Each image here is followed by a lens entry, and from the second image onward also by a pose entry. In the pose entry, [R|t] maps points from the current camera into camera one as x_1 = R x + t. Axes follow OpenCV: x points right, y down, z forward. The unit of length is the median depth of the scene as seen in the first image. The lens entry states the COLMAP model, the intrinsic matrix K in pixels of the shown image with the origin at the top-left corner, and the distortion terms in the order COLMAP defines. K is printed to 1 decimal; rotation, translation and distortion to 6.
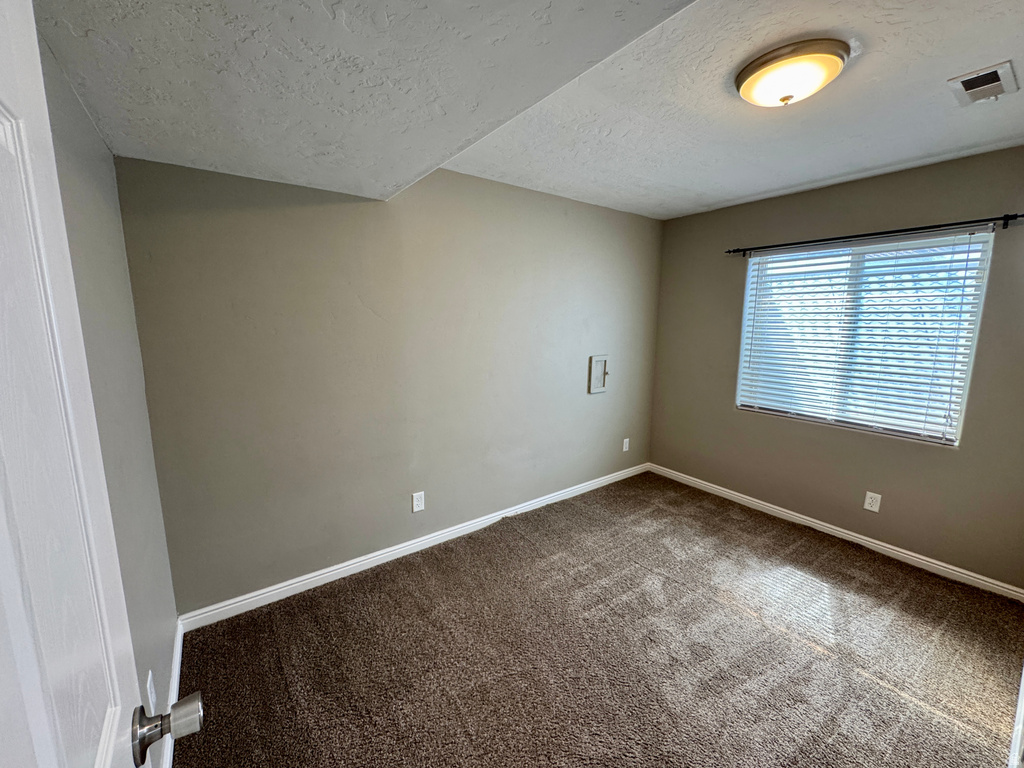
lens RADIAL K [[409.1, 0, 511.7], [0, 409.1, 384.0], [0, 0, 1]] dist [-0.005782, 0.000577]
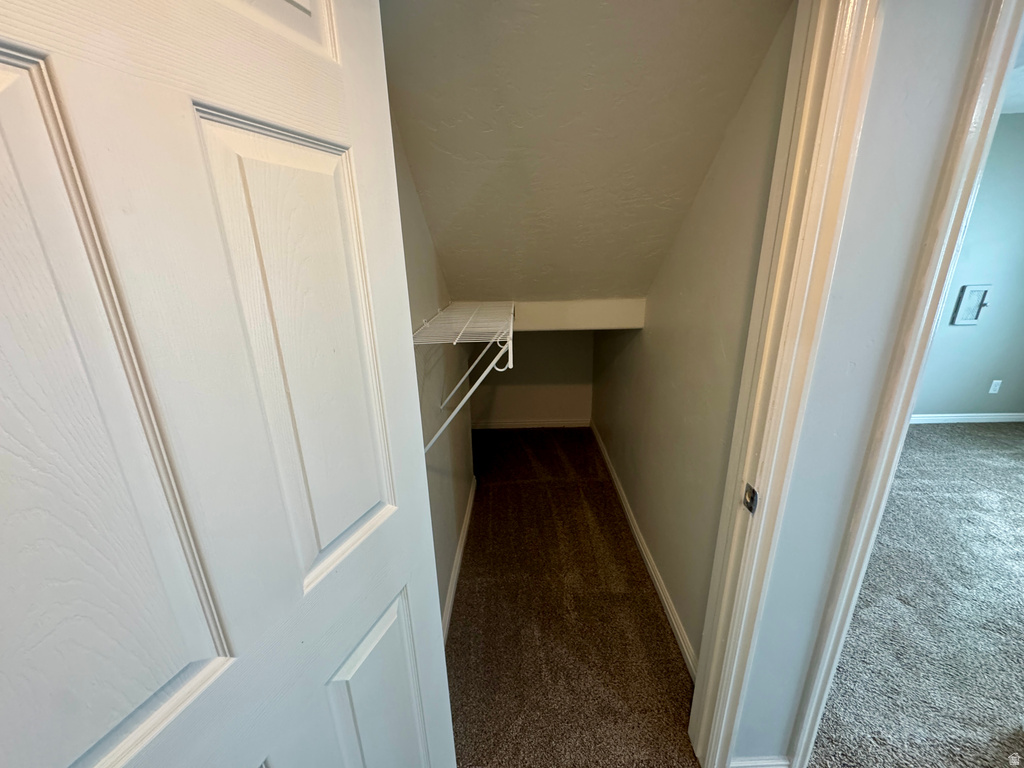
lens RADIAL K [[409.1, 0, 511.8], [0, 409.1, 384.0], [0, 0, 1]] dist [-0.005782, 0.000577]
pose [[0.794239, 0.159184, -0.586383, -0.052415], [-0.066642, 0.982071, 0.176337, 0.061837], [0.603940, -0.100976, 0.790608, -0.412314]]
